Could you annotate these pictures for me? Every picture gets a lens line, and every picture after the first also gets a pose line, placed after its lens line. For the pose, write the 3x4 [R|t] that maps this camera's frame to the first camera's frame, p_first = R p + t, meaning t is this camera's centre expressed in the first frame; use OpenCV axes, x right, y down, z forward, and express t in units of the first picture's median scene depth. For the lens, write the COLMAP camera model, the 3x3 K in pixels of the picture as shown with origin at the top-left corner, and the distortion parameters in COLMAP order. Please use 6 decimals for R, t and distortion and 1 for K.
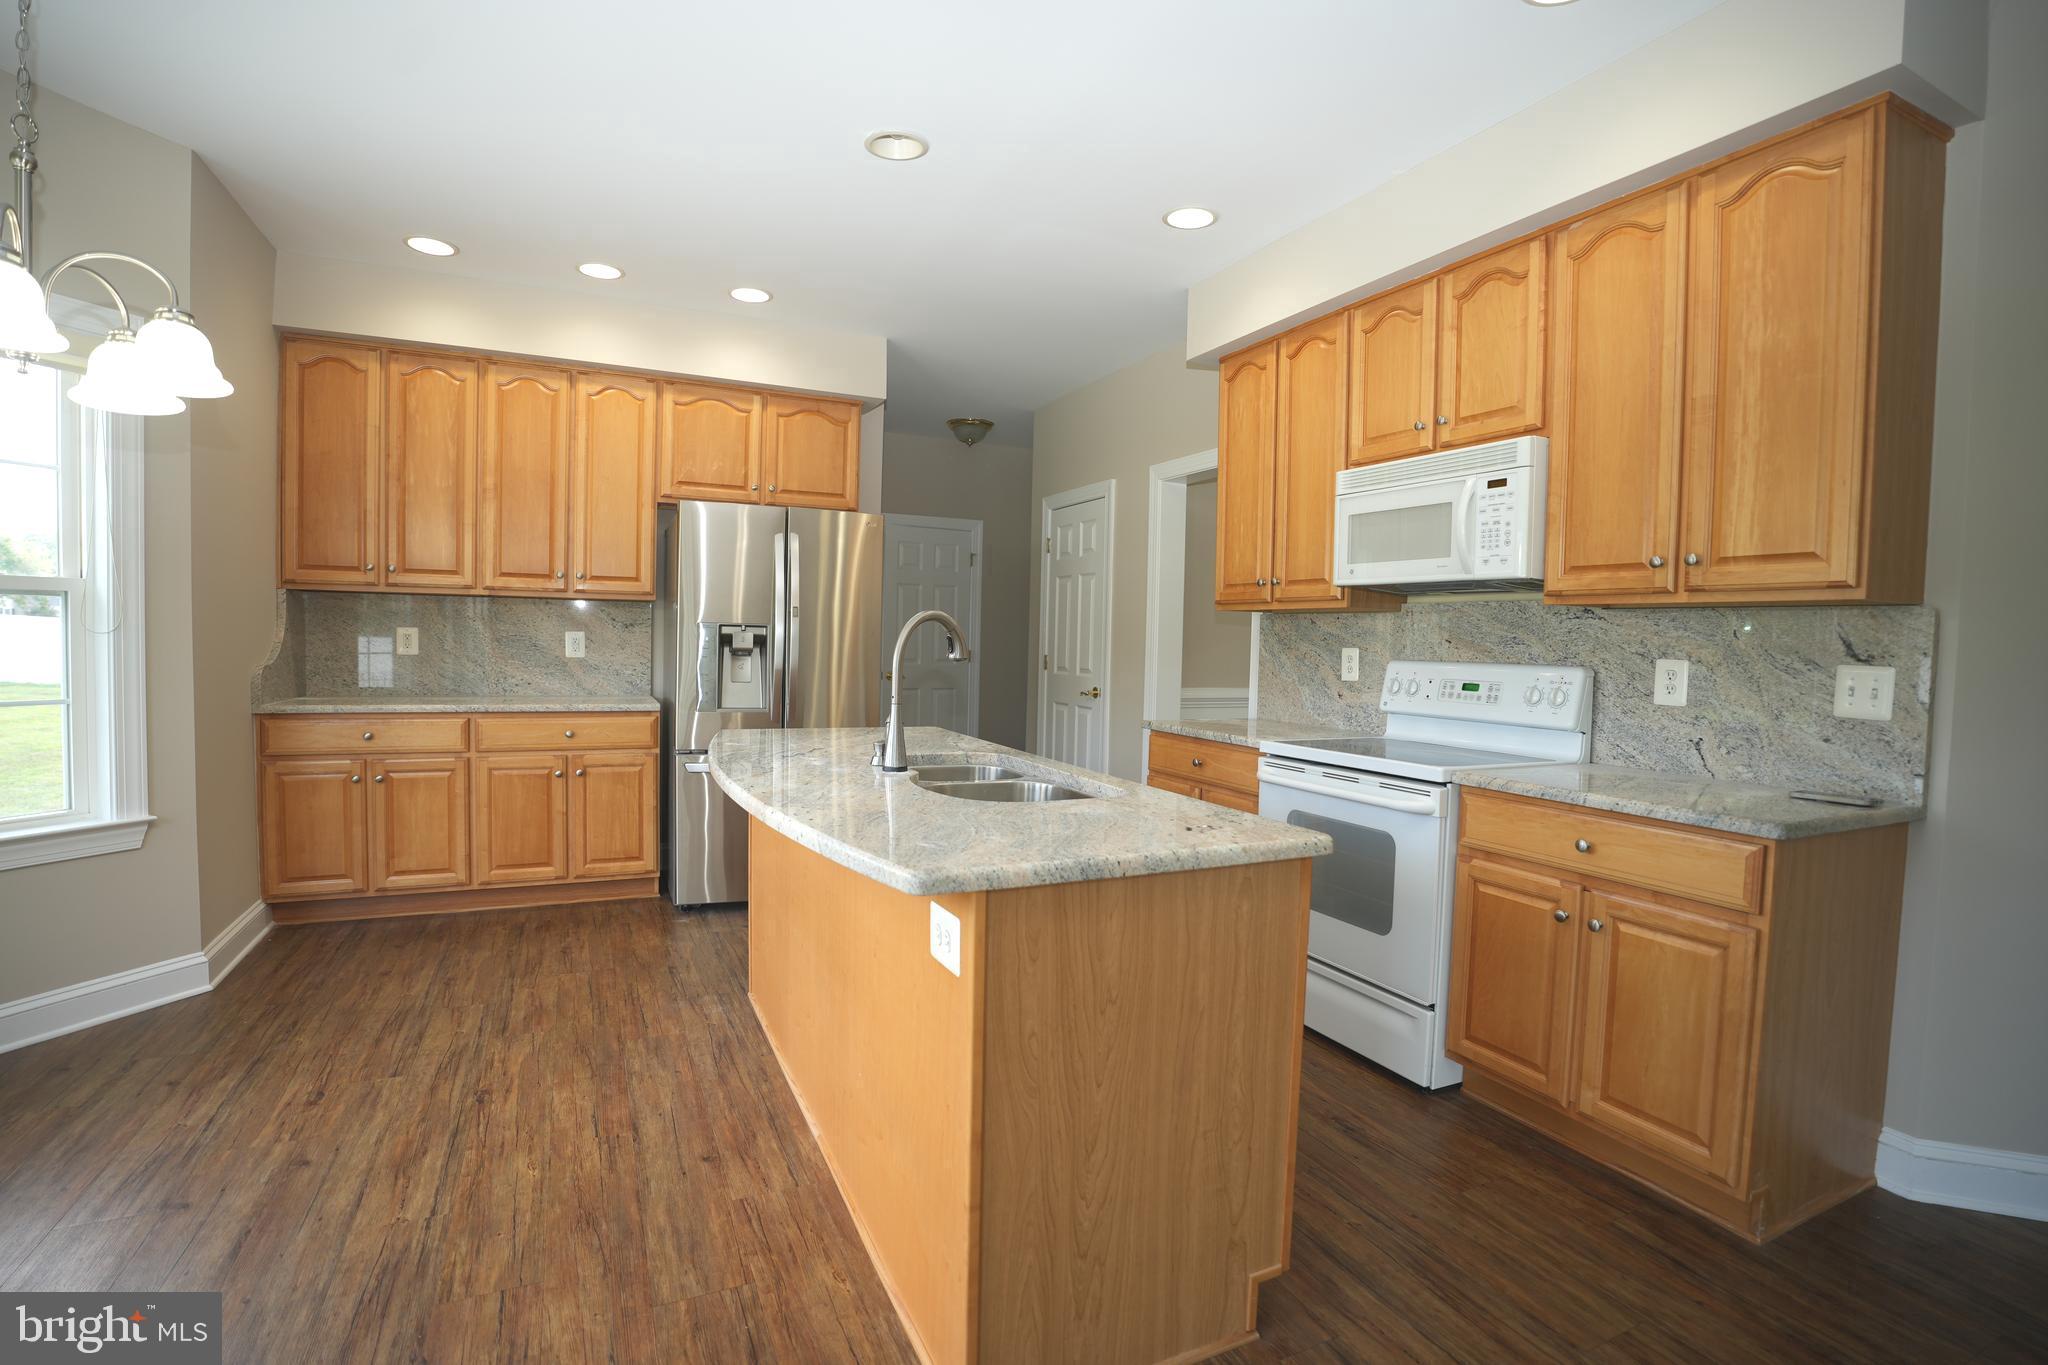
lens RADIAL K [[938.6, 0, 1020.1], [0, 938.6, 677.9], [0, 0, 1]] dist [-0.070839, 0.019075]
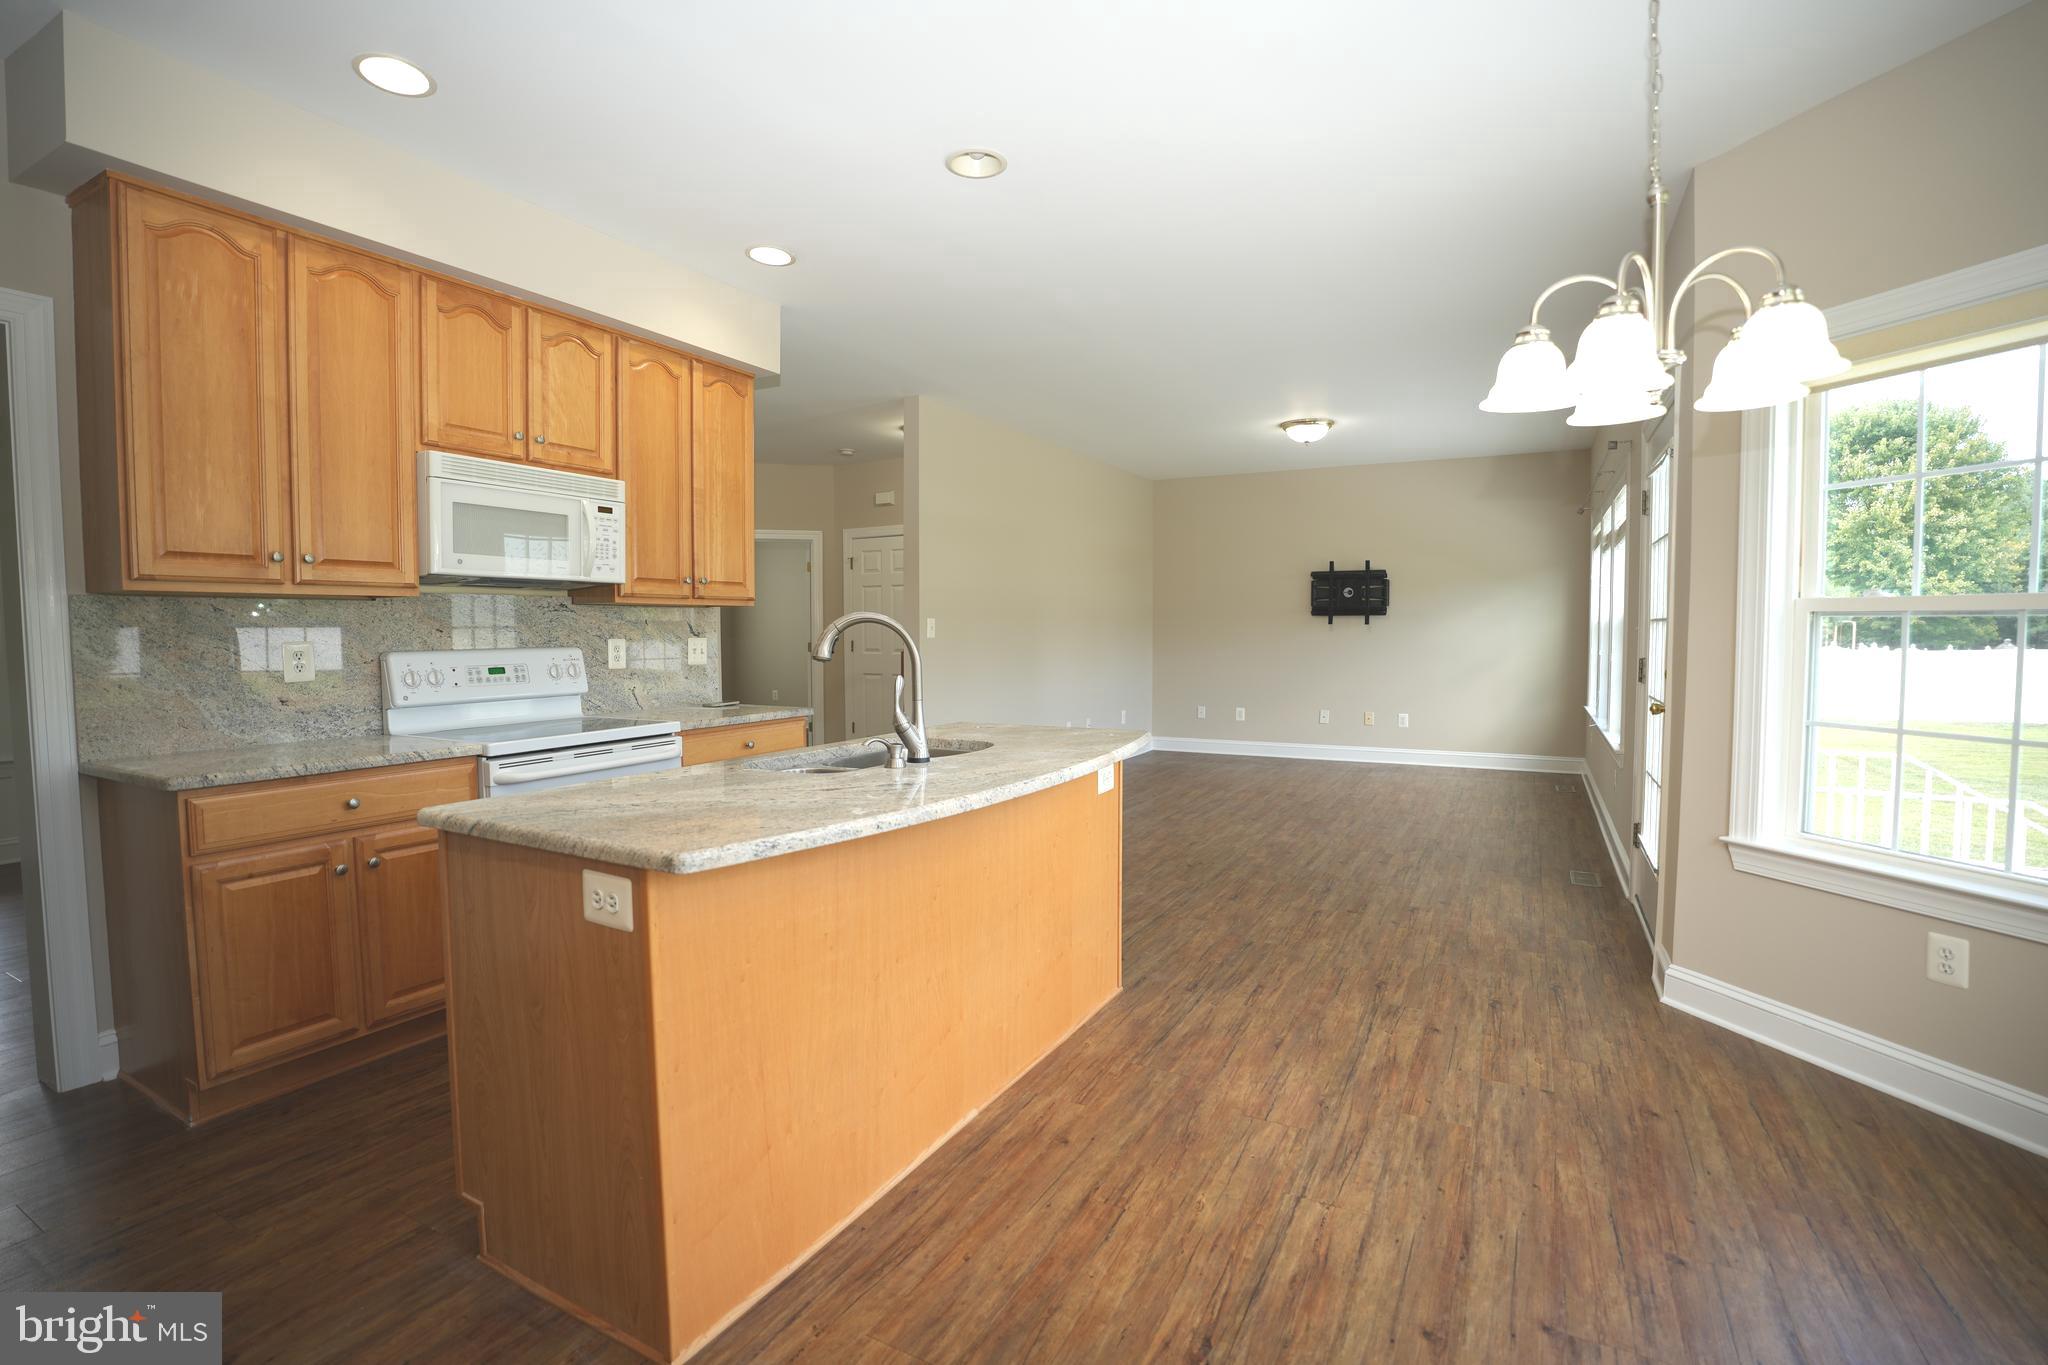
lens RADIAL K [[938.6, 0, 1018.1], [0, 938.6, 682.9], [0, 0, 1]] dist [-0.070839, 0.019075]
pose [[-0.586640, -0.067018, 0.807070, -0.841871], [0.025151, 0.994582, 0.100871, -0.077033], [-0.809457, 0.079473, -0.581776, 1.206099]]
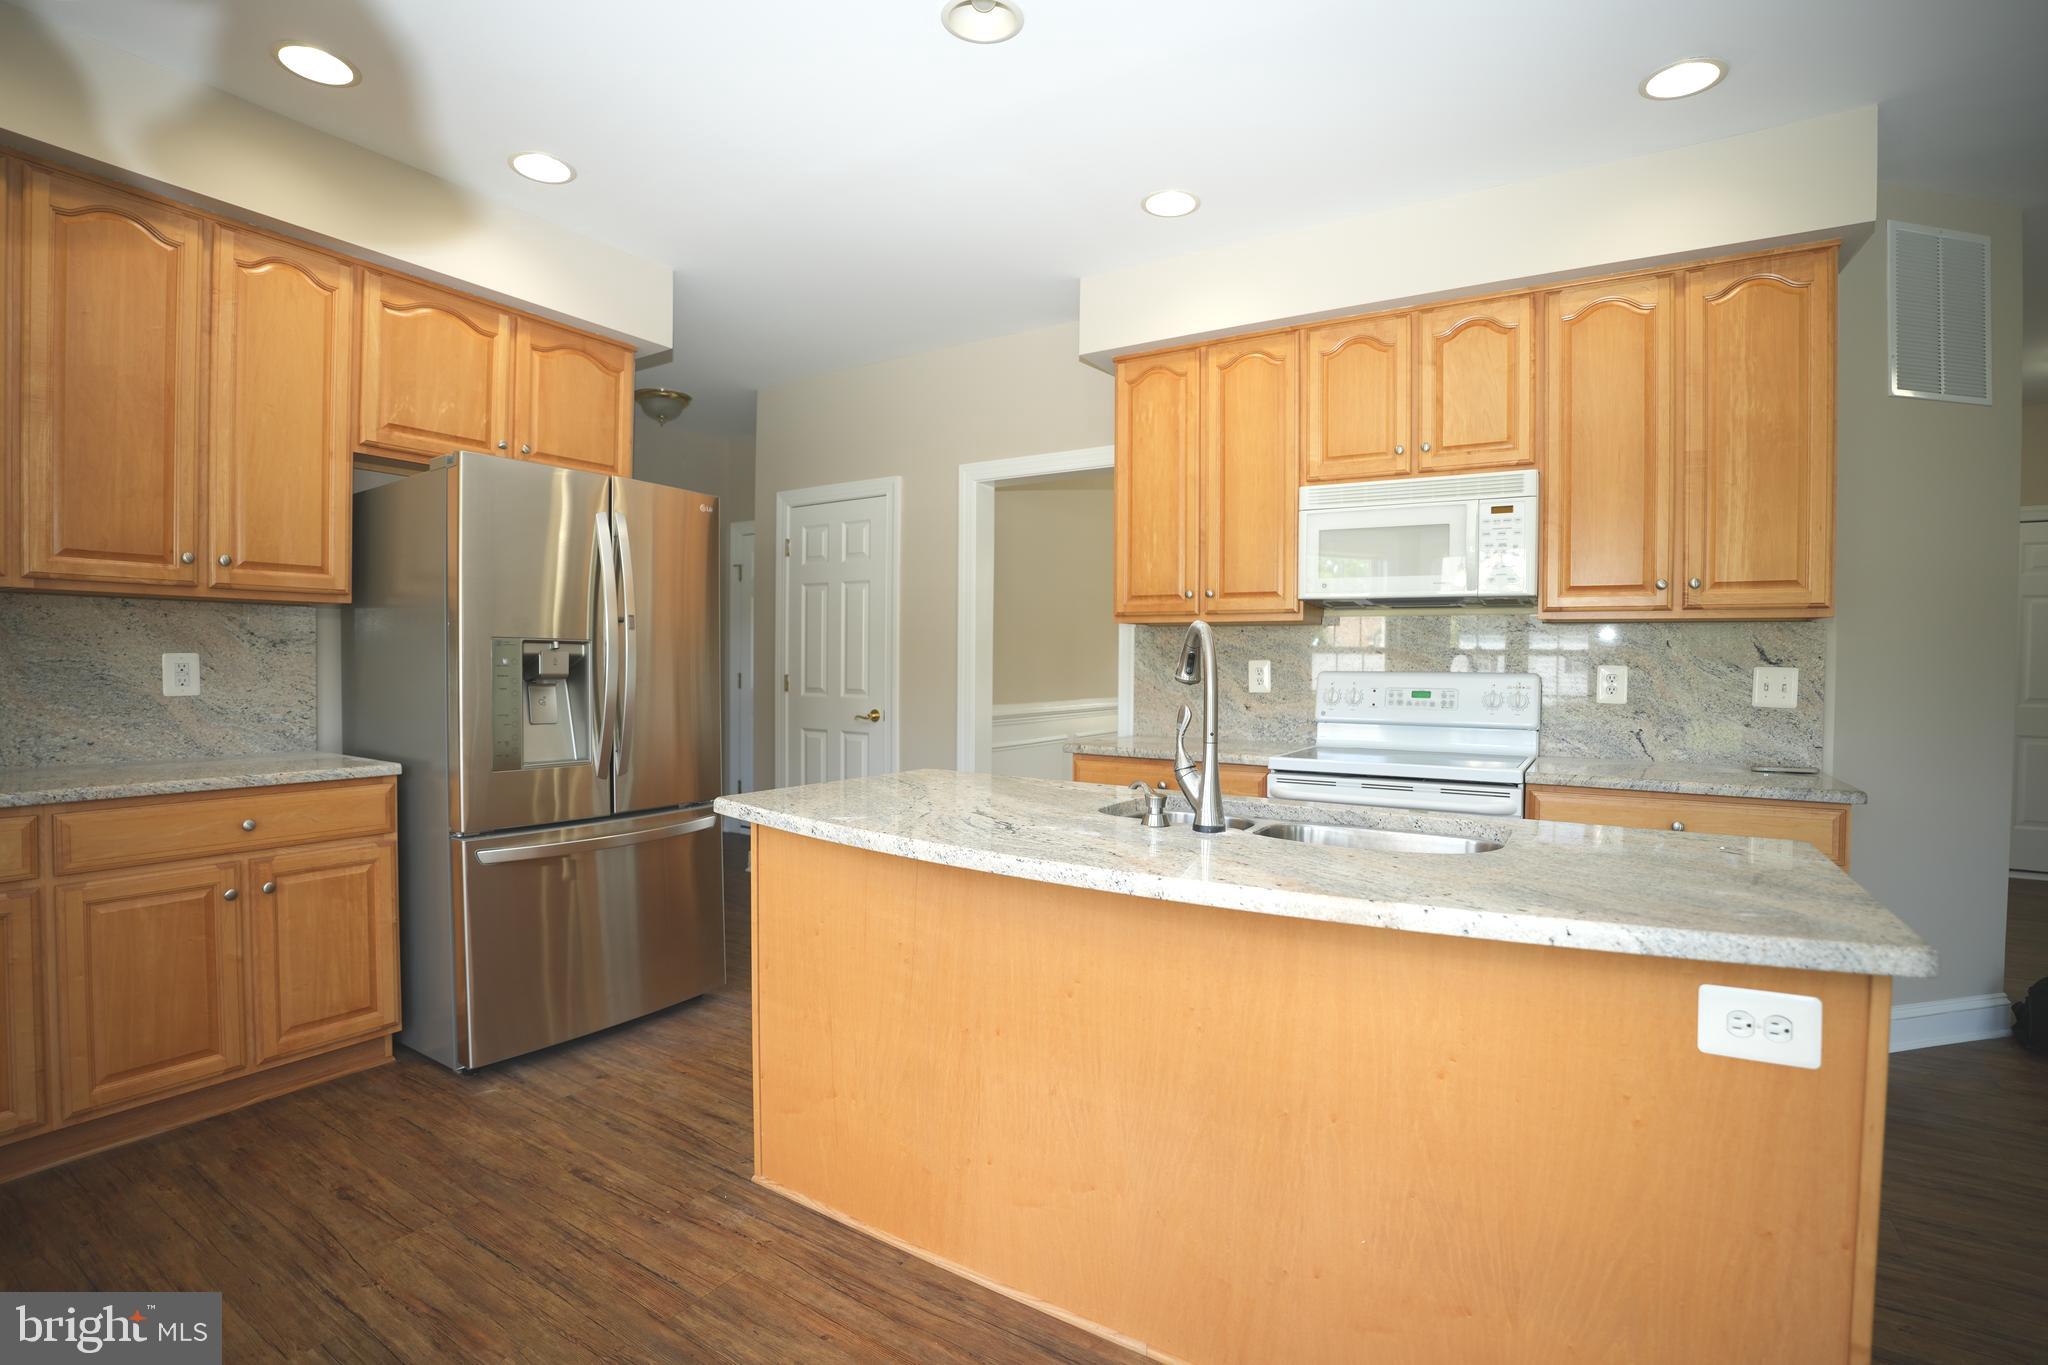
lens RADIAL K [[938.6, 0, 1020.0], [0, 938.6, 678.3], [0, 0, 1]] dist [-0.070839, 0.019075]
pose [[0.847570, -0.025488, 0.530072, -0.520737], [0.033030, 0.999443, -0.004756, -0.020474], [-0.529655, 0.021539, 0.847939, 0.342783]]
